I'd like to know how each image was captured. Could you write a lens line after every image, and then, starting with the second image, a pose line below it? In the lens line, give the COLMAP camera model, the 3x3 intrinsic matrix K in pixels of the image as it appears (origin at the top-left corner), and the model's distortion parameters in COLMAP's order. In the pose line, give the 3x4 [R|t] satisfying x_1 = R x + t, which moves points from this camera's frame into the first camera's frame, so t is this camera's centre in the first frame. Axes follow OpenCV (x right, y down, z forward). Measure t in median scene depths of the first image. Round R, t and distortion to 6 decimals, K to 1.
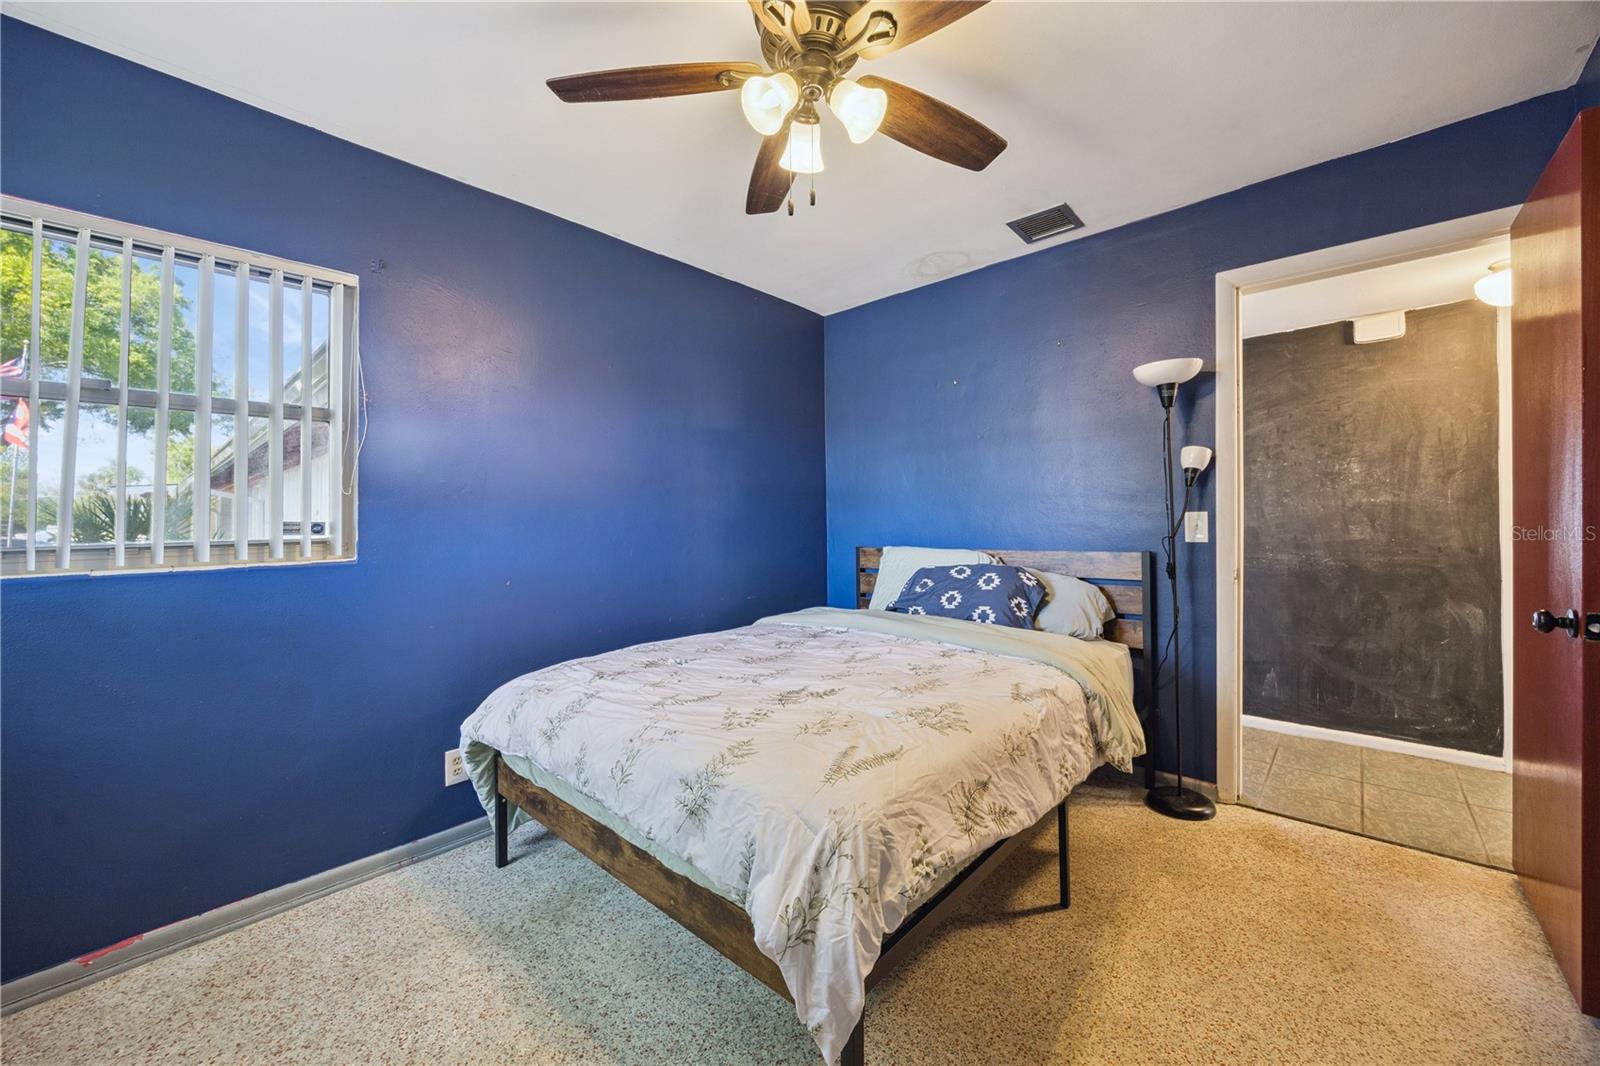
lens RADIAL K [[600.3, 0, 799.2], [0, 600.3, 521.5], [0, 0, 1]] dist [0.001829, 0.000224]
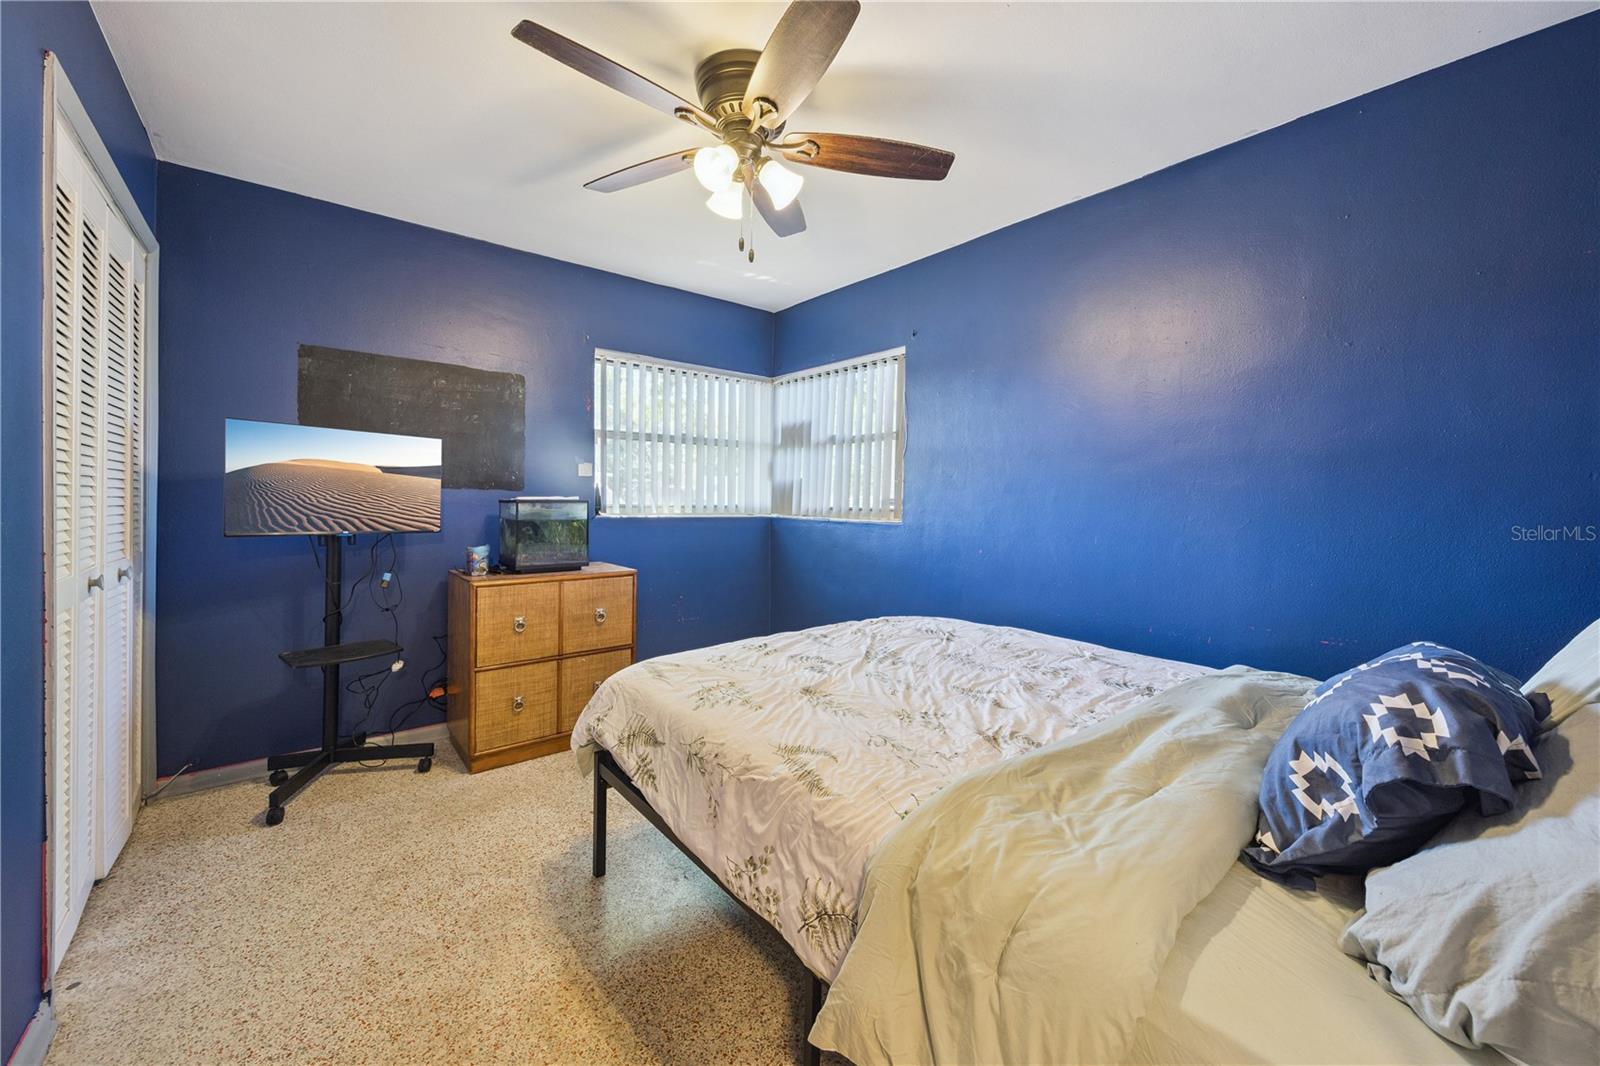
lens RADIAL K [[600.3, 0, 799.2], [0, 600.3, 521.5], [0, 0, 1]] dist [0.001829, 0.000224]
pose [[-0.128228, 0.042601, -0.990829, 1.313334], [-0.021770, 0.998715, 0.045757, -0.014312], [0.991506, 0.027438, -0.127136, 1.362132]]
